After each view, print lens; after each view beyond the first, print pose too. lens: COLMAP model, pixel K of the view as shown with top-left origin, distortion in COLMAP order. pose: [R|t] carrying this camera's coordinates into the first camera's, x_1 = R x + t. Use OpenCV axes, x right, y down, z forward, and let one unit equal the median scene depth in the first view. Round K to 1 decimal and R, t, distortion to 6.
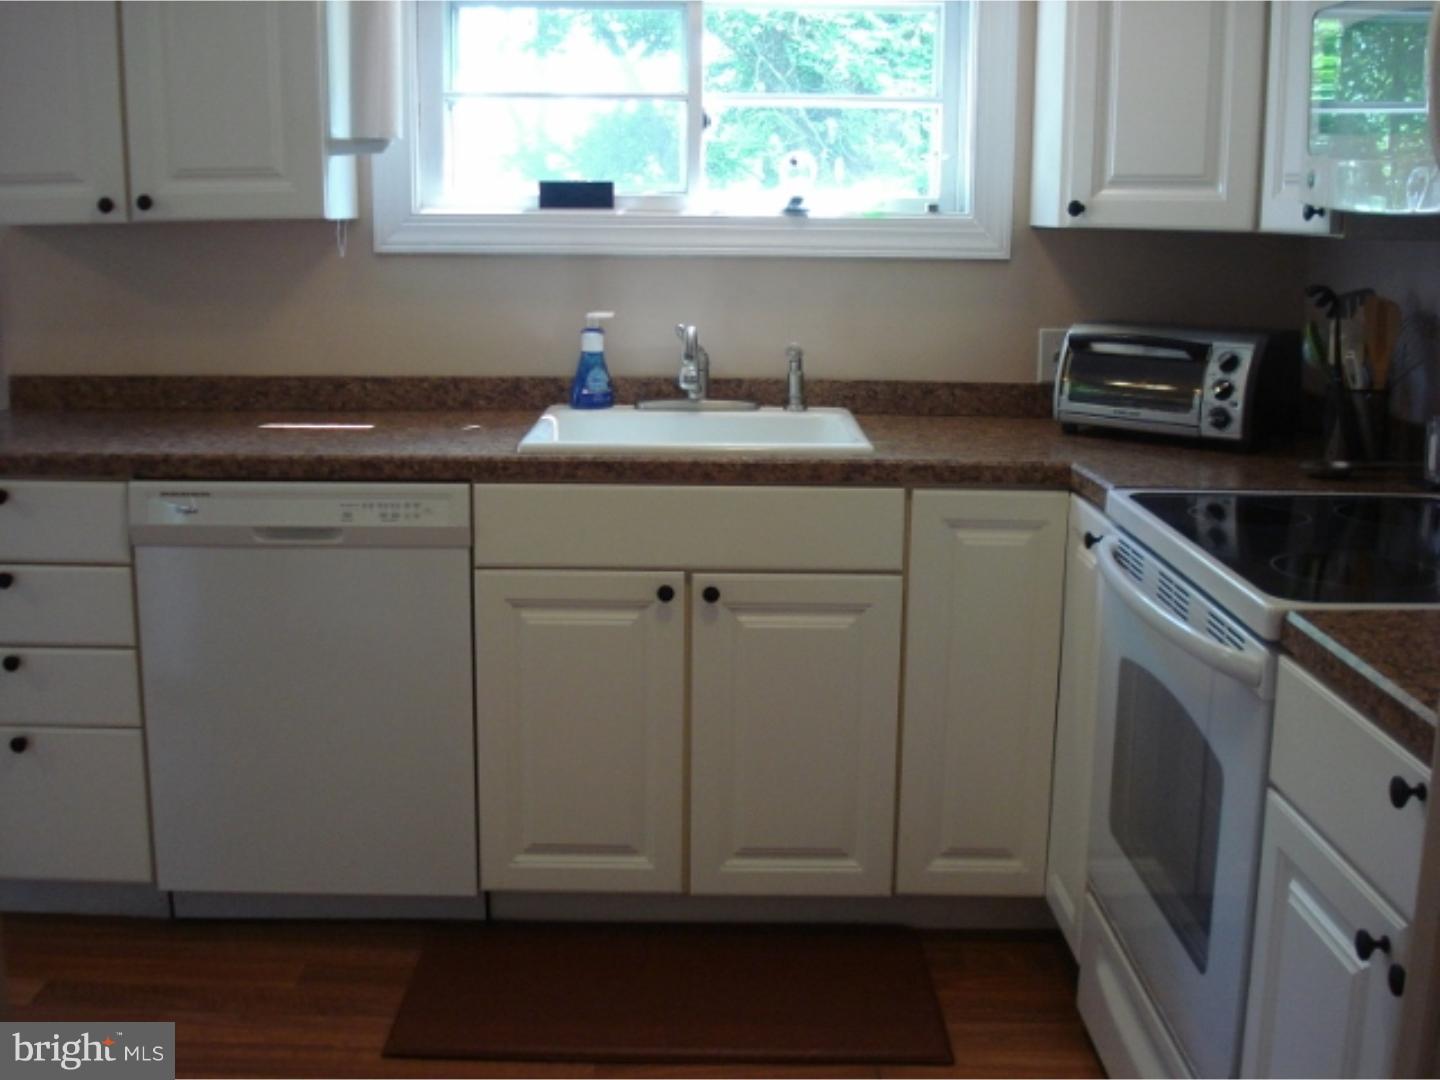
lens RADIAL K [[1614.9, 0, 703.6], [0, 1614.9, 540.1], [0, 0, 1]] dist [-0.064989, -0.114155]
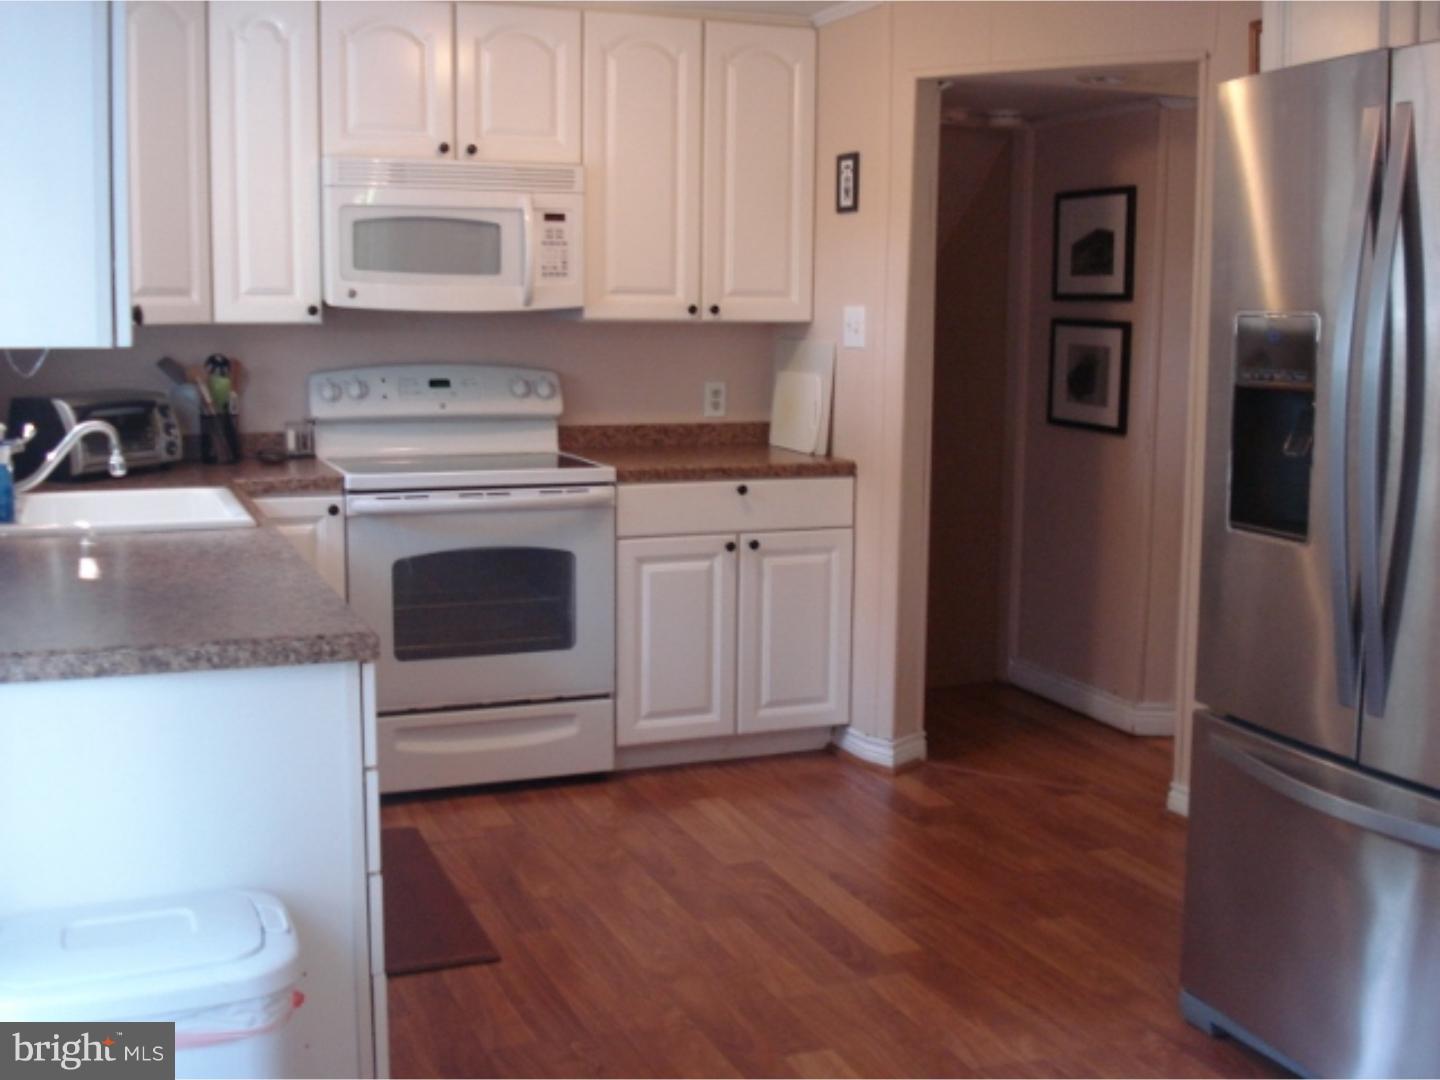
lens RADIAL K [[1614.9, 0, 703.6], [0, 1614.9, 540.1], [0, 0, 1]] dist [-0.064989, -0.114155]
pose [[-0.365441, -0.142249, 0.919901, -1.118691], [0.178916, 0.959093, 0.219386, -0.207972], [-0.913478, 0.244758, -0.325041, 0.939151]]
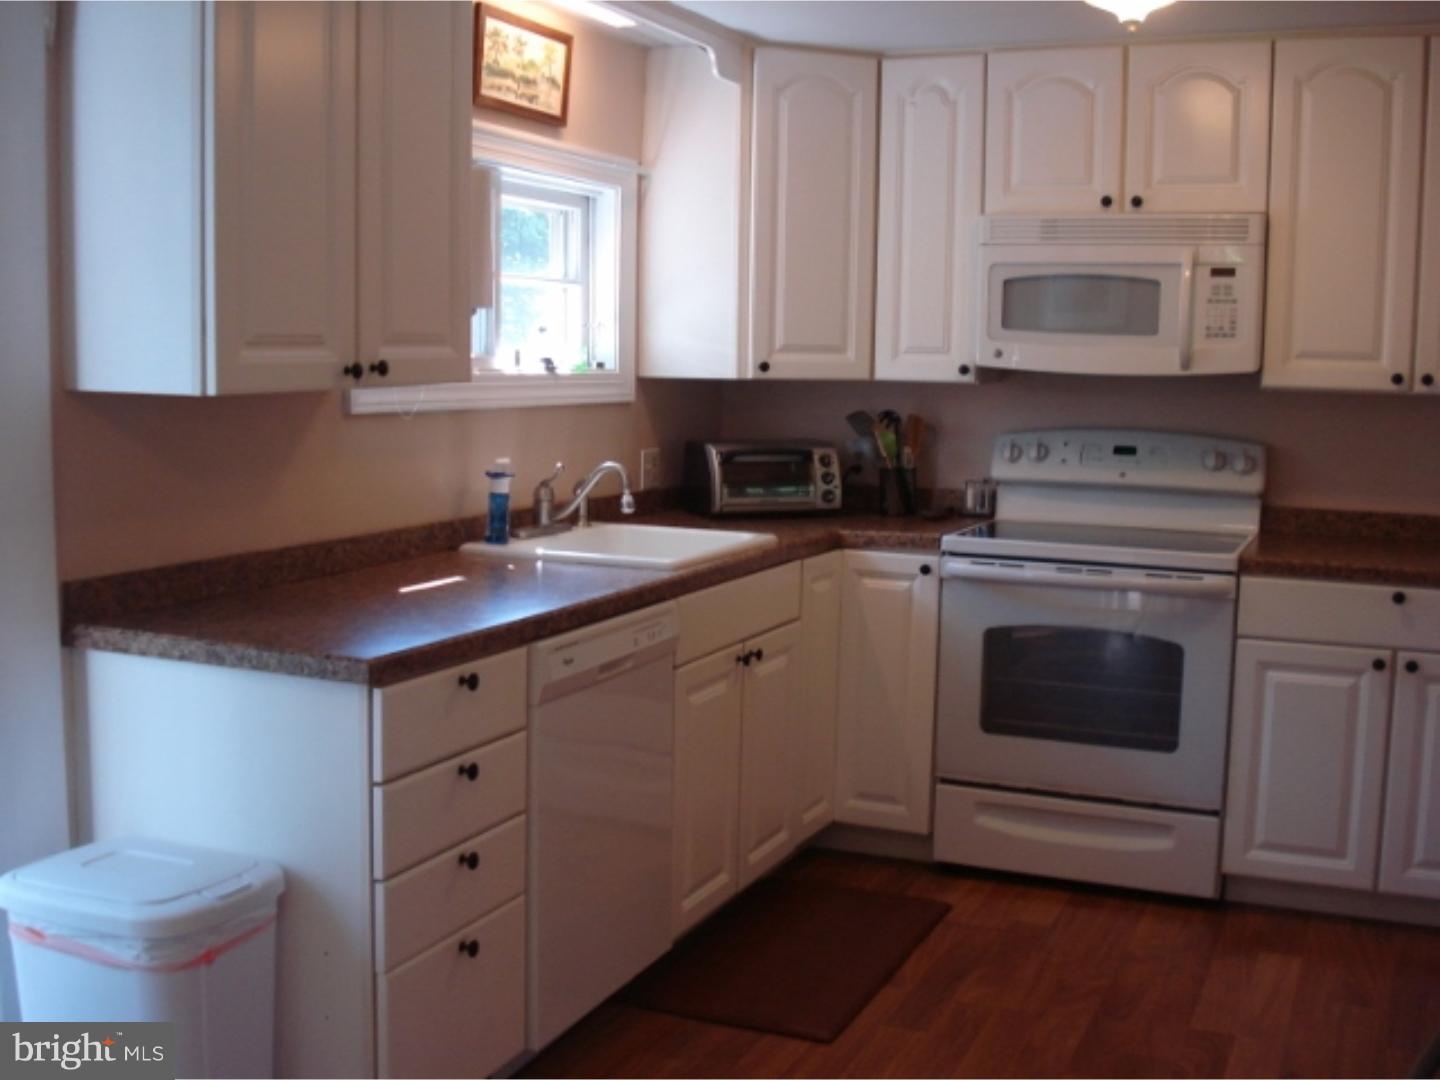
lens RADIAL K [[1614.9, 0, 703.6], [0, 1614.9, 540.1], [0, 0, 1]] dist [-0.064989, -0.114155]
pose [[0.403101, -0.107645, 0.908803, -1.060832], [0.171693, 0.984320, 0.040435, -0.106293], [-0.898906, 0.139736, 0.415262, 0.402621]]
